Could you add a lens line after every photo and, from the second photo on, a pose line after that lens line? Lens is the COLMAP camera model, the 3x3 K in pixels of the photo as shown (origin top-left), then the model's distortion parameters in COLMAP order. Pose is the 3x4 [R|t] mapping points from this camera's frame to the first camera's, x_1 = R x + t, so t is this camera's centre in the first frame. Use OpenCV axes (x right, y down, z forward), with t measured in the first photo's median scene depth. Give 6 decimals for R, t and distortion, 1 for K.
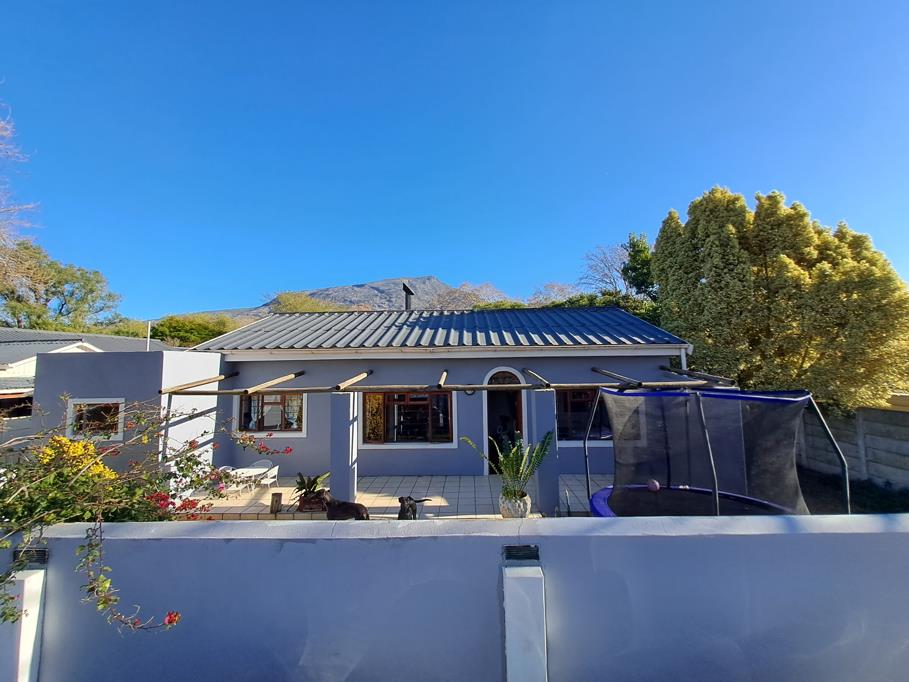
lens RADIAL K [[358.7, 0, 454.5], [0, 358.7, 341.0], [0, 0, 1]] dist [0.001565, 0.000045]
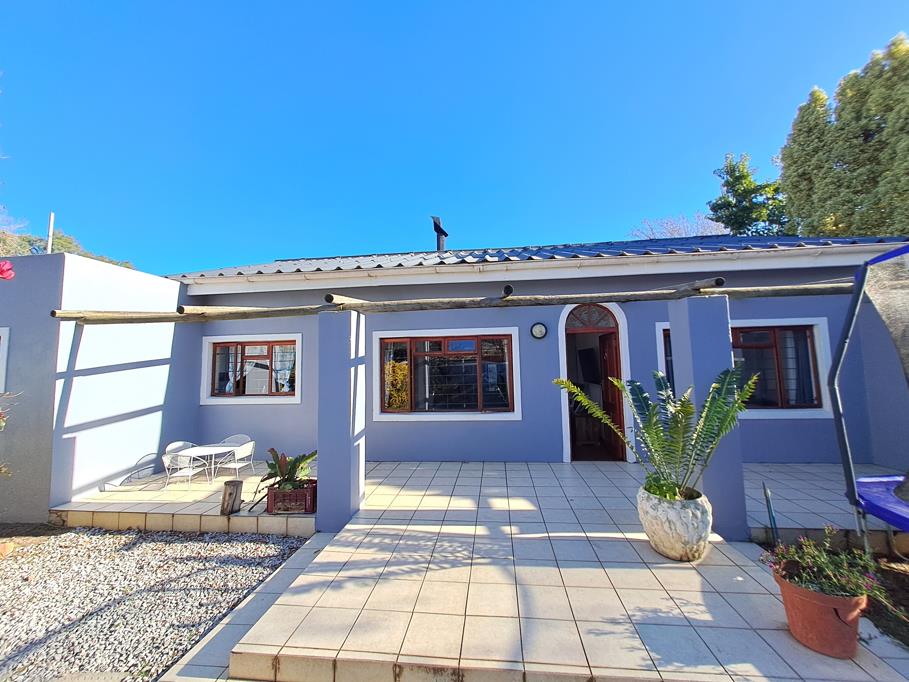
lens RADIAL K [[347.1, 0, 454.5], [0, 347.1, 341.0], [0, 0, 1]] dist [-0.002352, -0.000130]
pose [[0.997066, -0.012067, -0.075592, -0.063211], [0.011422, 0.999895, -0.008953, 0.156743], [0.075692, 0.008064, 0.997099, 0.354058]]
